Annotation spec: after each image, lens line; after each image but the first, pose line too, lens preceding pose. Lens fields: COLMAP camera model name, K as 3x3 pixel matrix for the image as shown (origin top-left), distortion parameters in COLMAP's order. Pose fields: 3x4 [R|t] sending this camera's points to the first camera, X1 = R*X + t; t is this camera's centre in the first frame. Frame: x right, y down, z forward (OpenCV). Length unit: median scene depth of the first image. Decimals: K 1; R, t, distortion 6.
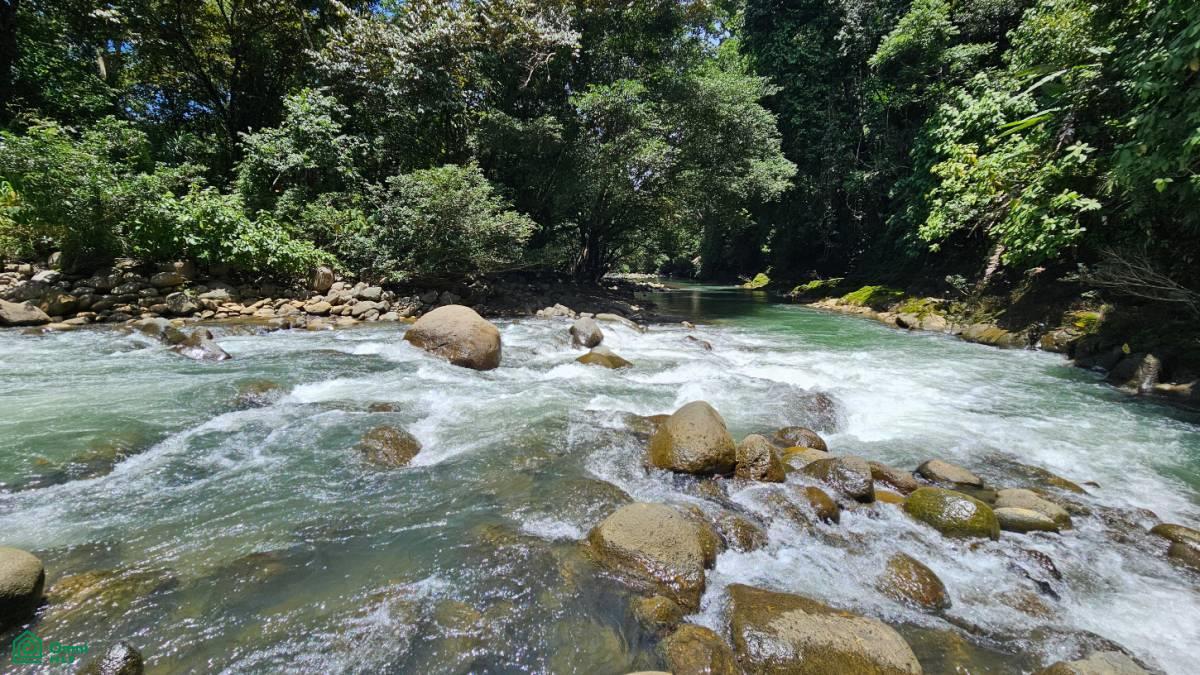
lens RADIAL K [[484.0, 0, 602.5], [0, 484.0, 328.5], [0, 0, 1]] dist [-0.003250, -0.000007]
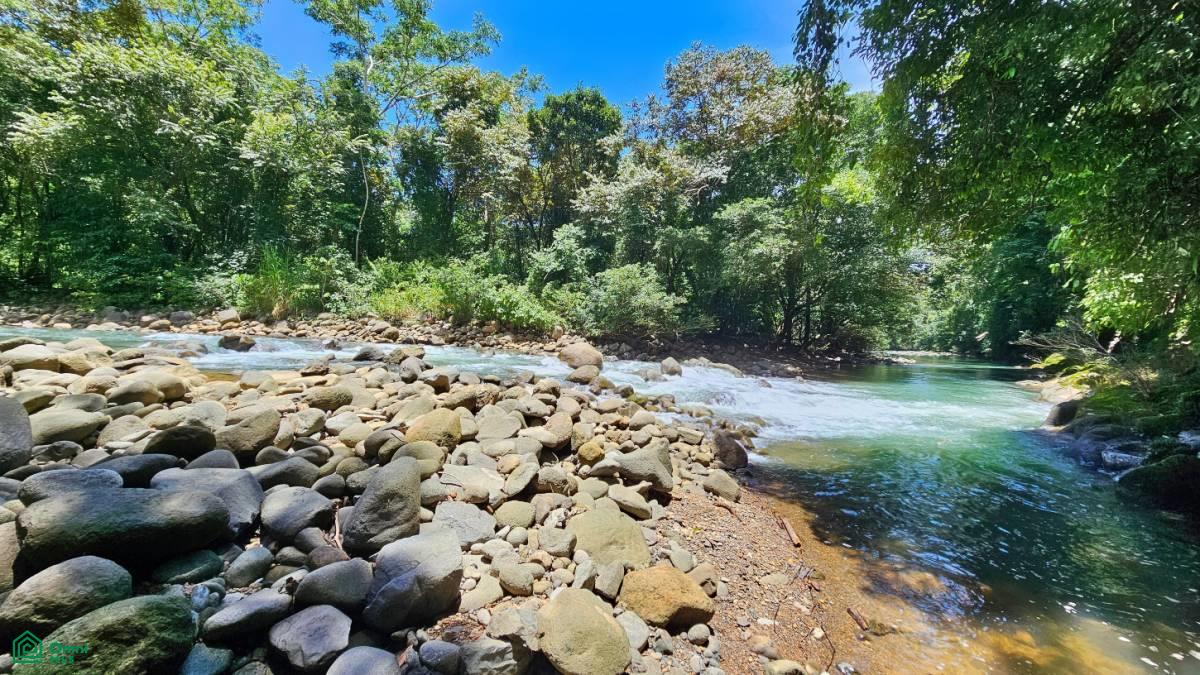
lens RADIAL K [[484.0, 0, 598.9], [0, 484.0, 337.2], [0, 0, 1]] dist [-0.003250, -0.000007]
pose [[0.849572, 0.028263, -0.526715, 0.460928], [-0.096265, 0.990101, -0.102143, 0.075396], [0.518614, 0.137482, 0.843883, -0.382256]]
